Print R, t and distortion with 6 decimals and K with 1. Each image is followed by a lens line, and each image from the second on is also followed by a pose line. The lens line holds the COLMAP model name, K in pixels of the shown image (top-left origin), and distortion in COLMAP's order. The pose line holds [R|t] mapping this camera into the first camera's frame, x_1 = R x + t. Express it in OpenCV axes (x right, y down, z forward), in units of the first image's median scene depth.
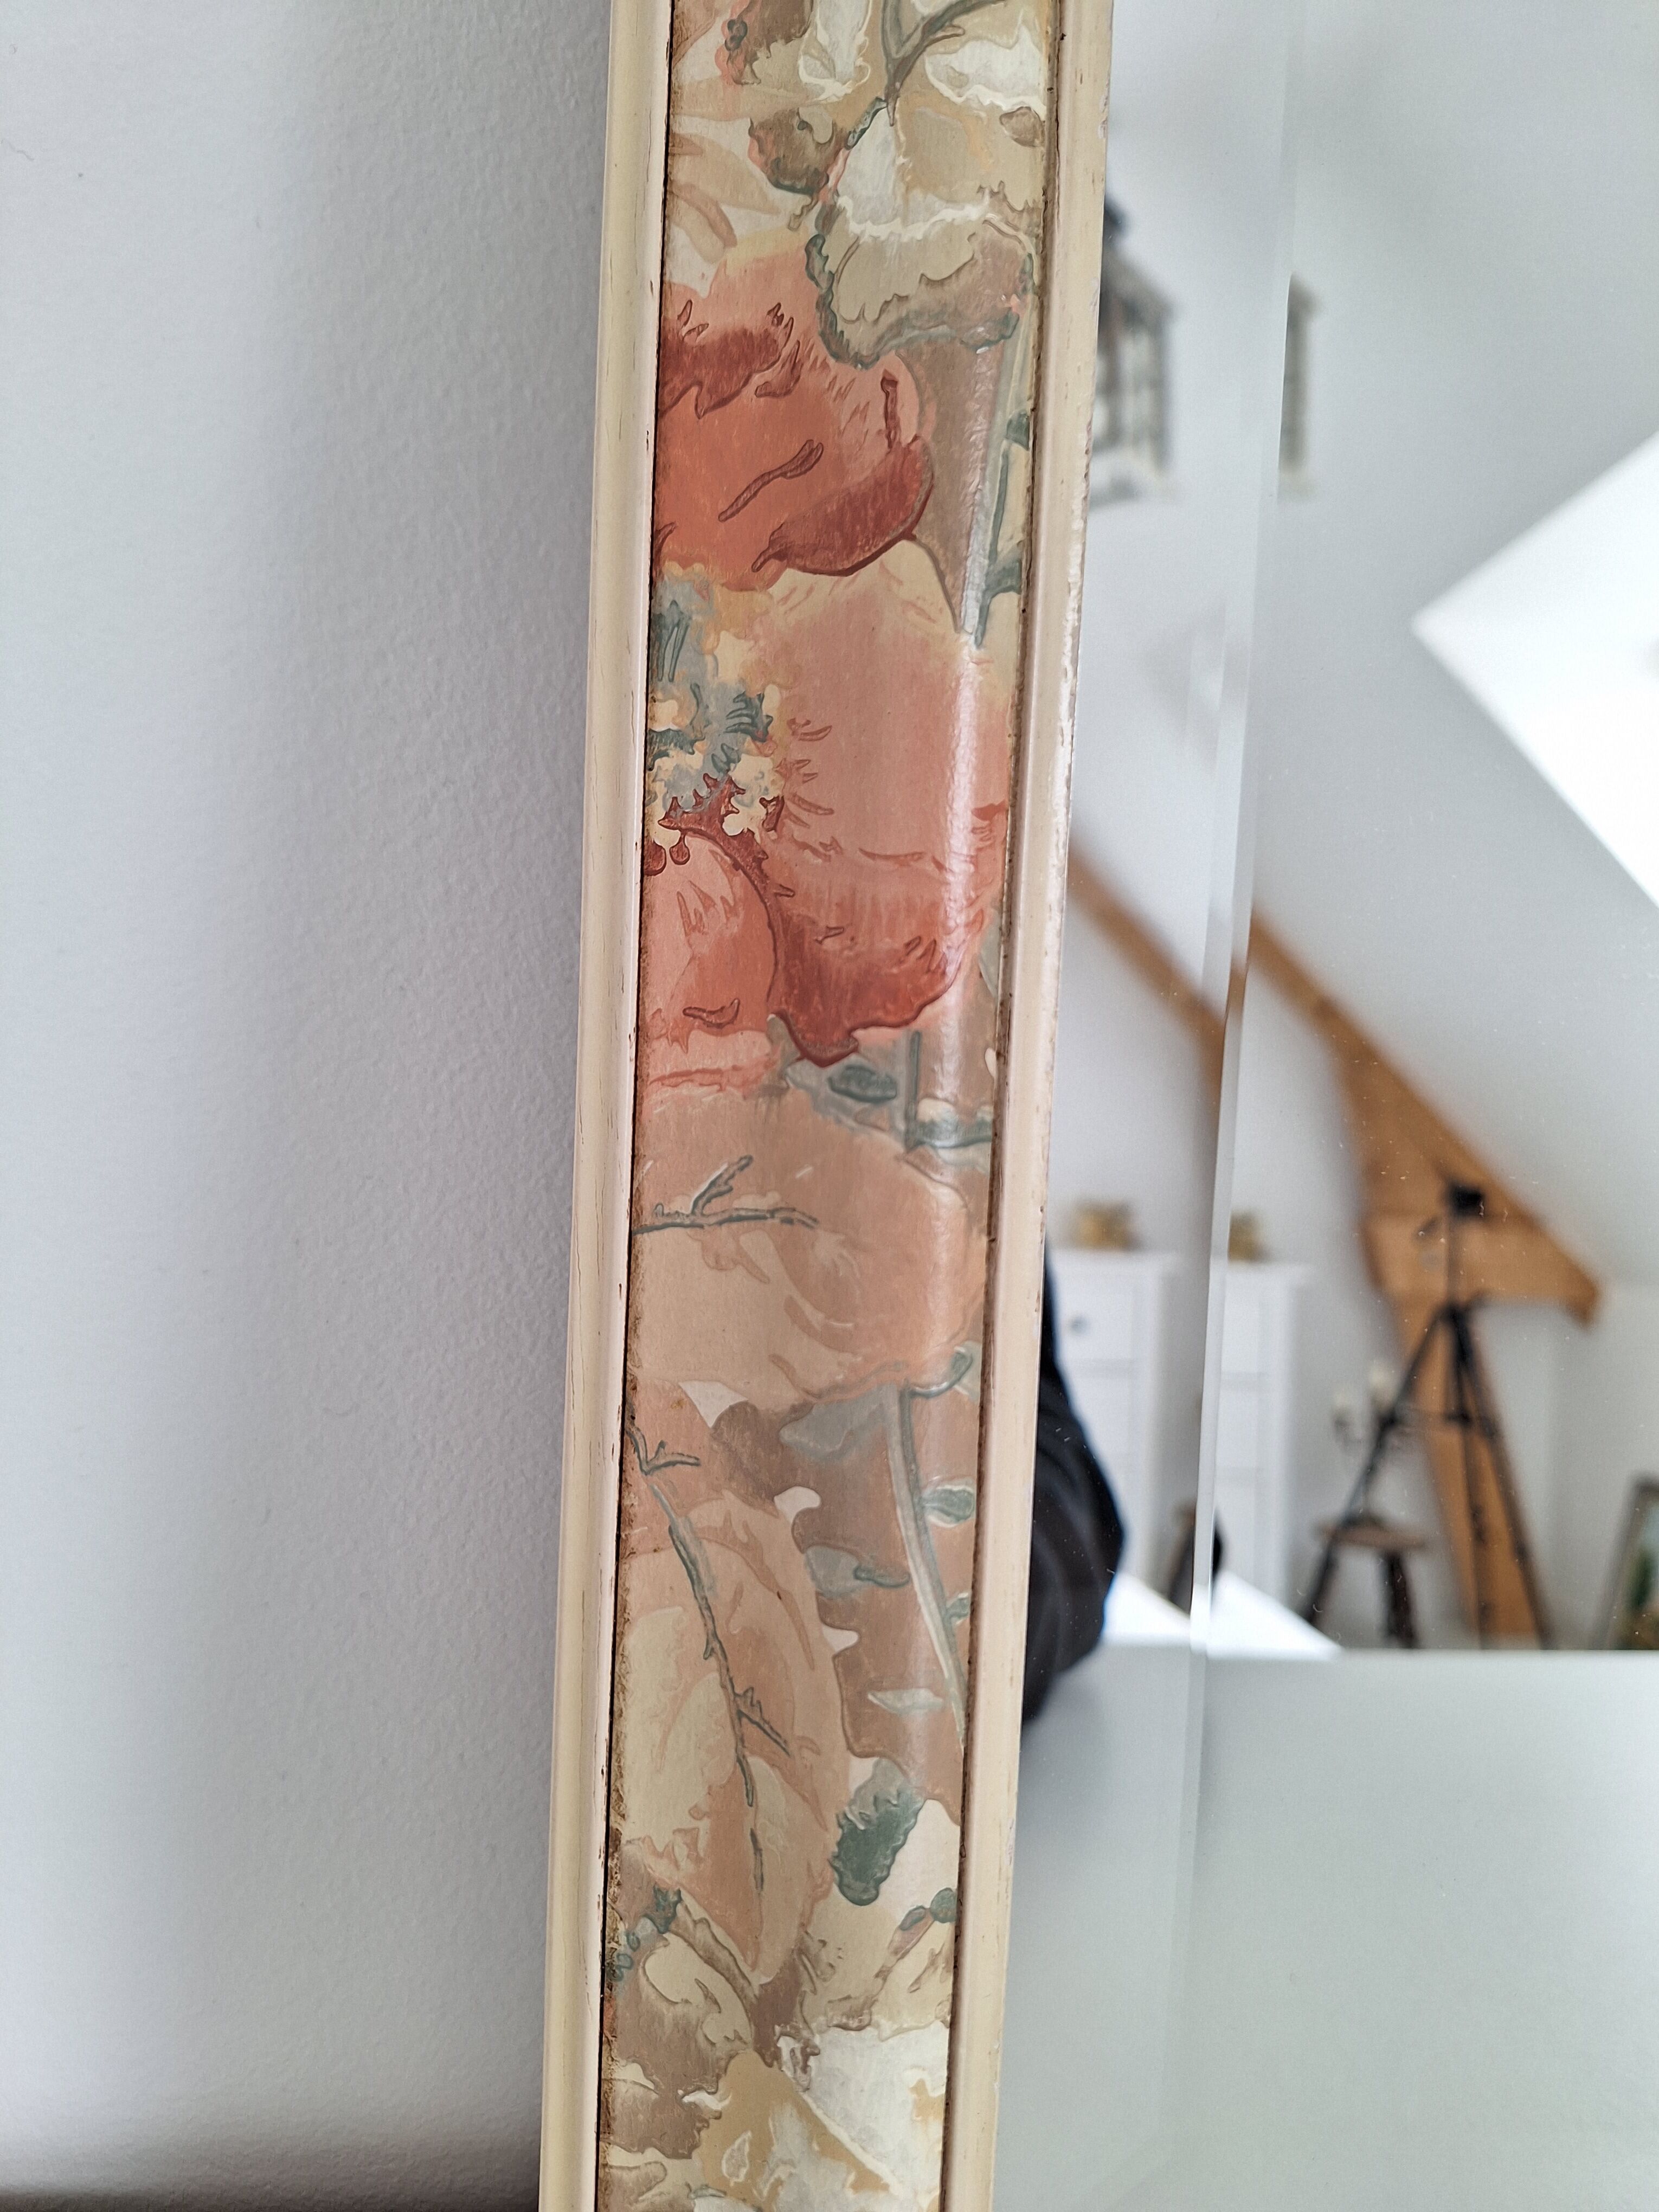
lens RADIAL K [[1573.5, 0, 842.6], [0, 1573.5, 1105.8], [0, 0, 1]] dist [0.098393, -0.192332]
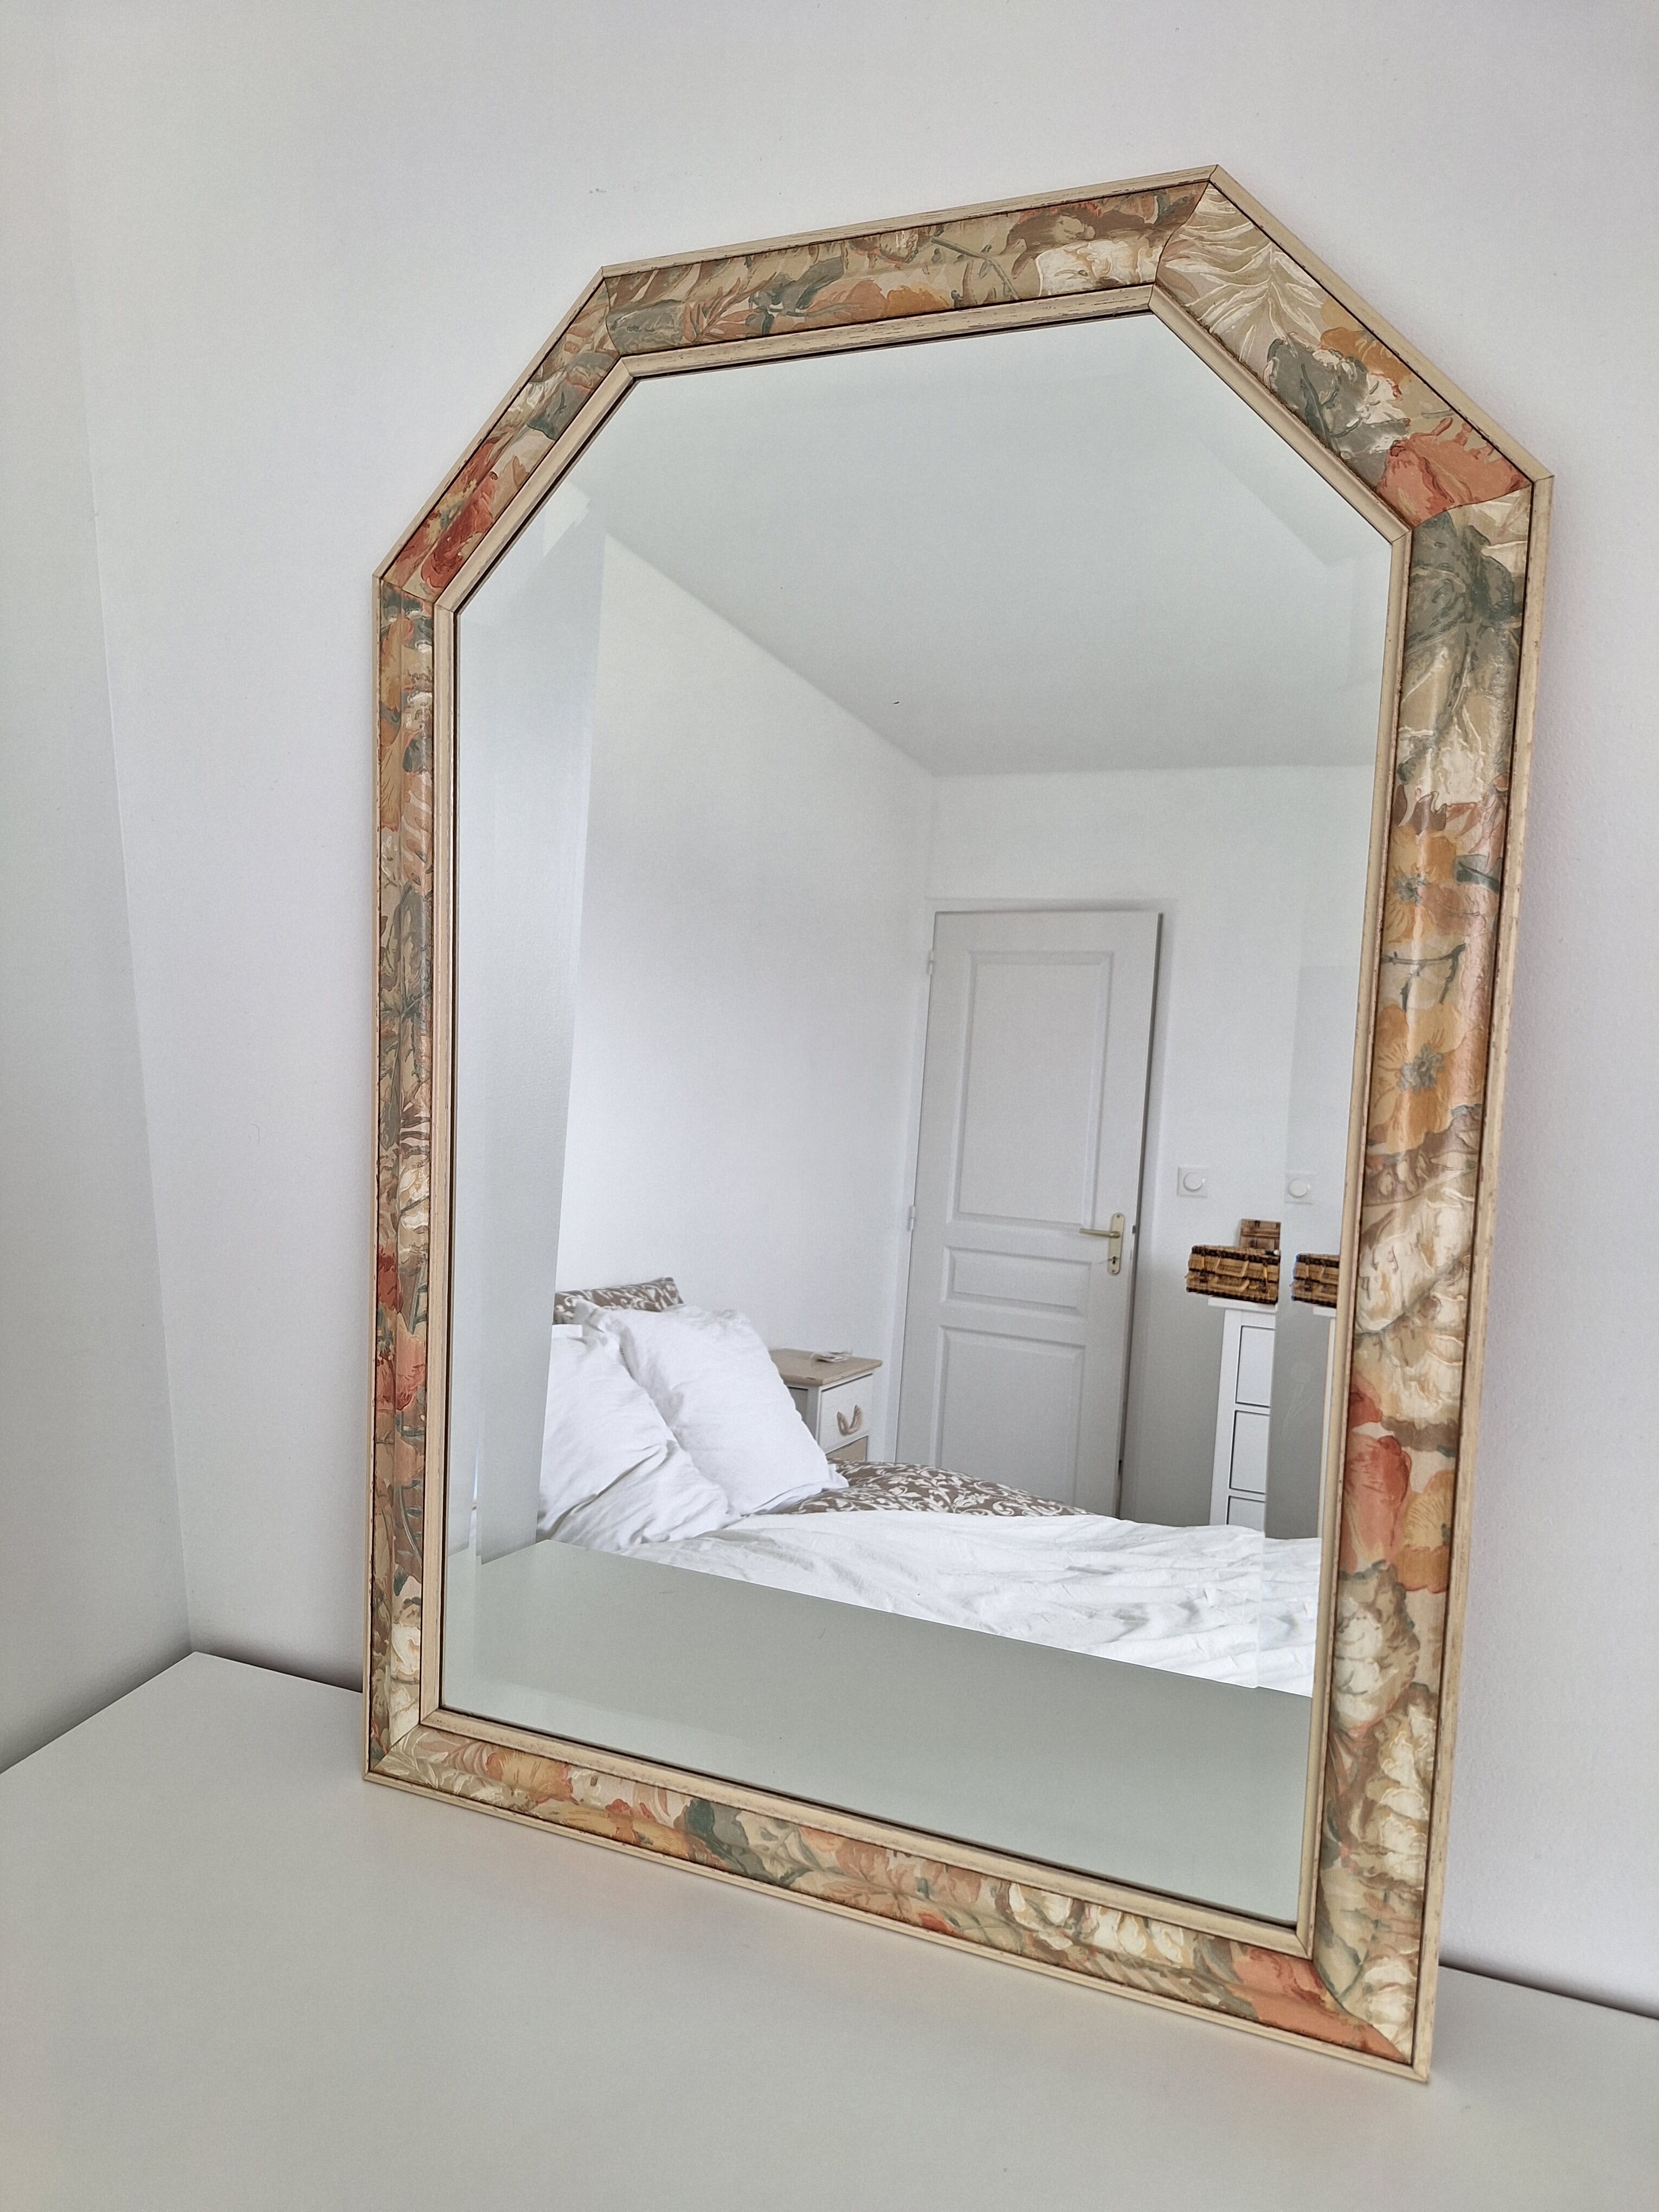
lens RADIAL K [[1511.5, 0, 838.6], [0, 1511.5, 1125.9], [0, 0, 1]] dist [0.097929, -0.141419]
pose [[0.890124, 0.030059, -0.454726, 3.092401], [-0.031365, 0.999497, 0.004673, -0.914476], [0.454637, 0.010103, 0.890619, -2.365967]]
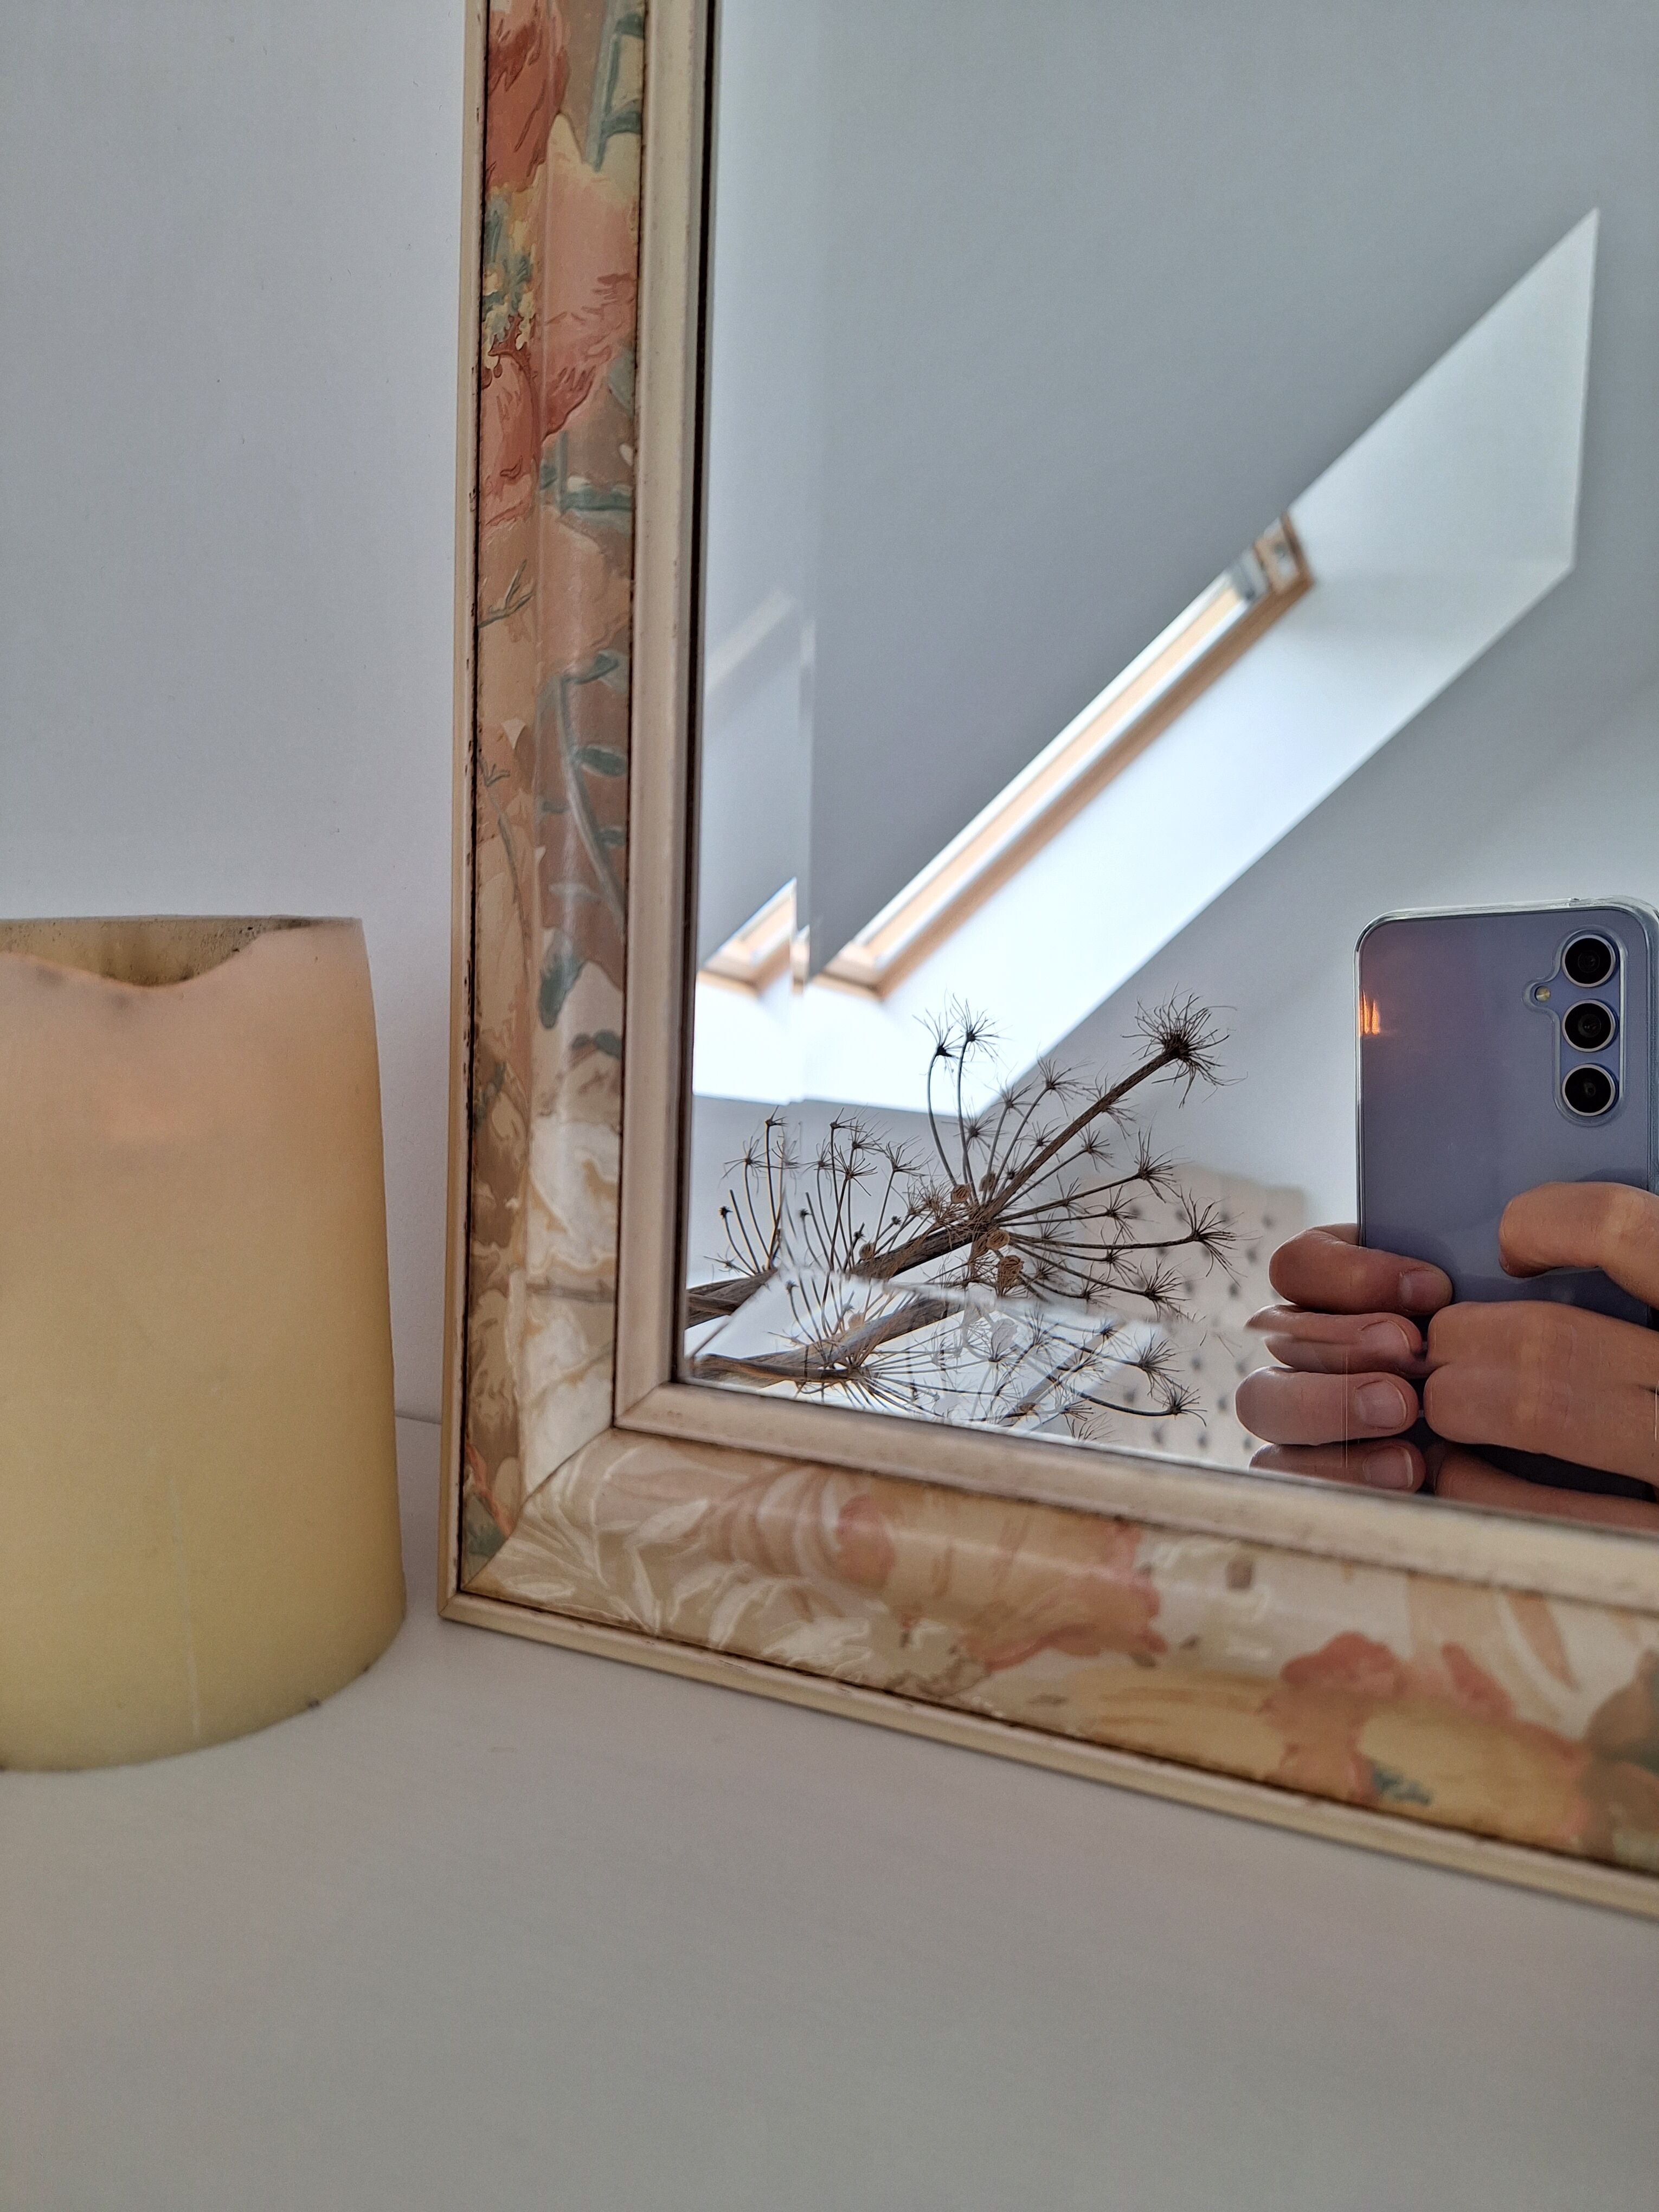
lens RADIAL K [[1573.5, 0, 842.6], [0, 1573.5, 1105.8], [0, 0, 1]] dist [0.098393, -0.192332]
pose [[0.865357, 0.021067, -0.500712, 0.994689], [-0.033035, 0.999341, -0.015047, 0.577452], [0.500065, 0.029562, 0.865483, -0.162801]]
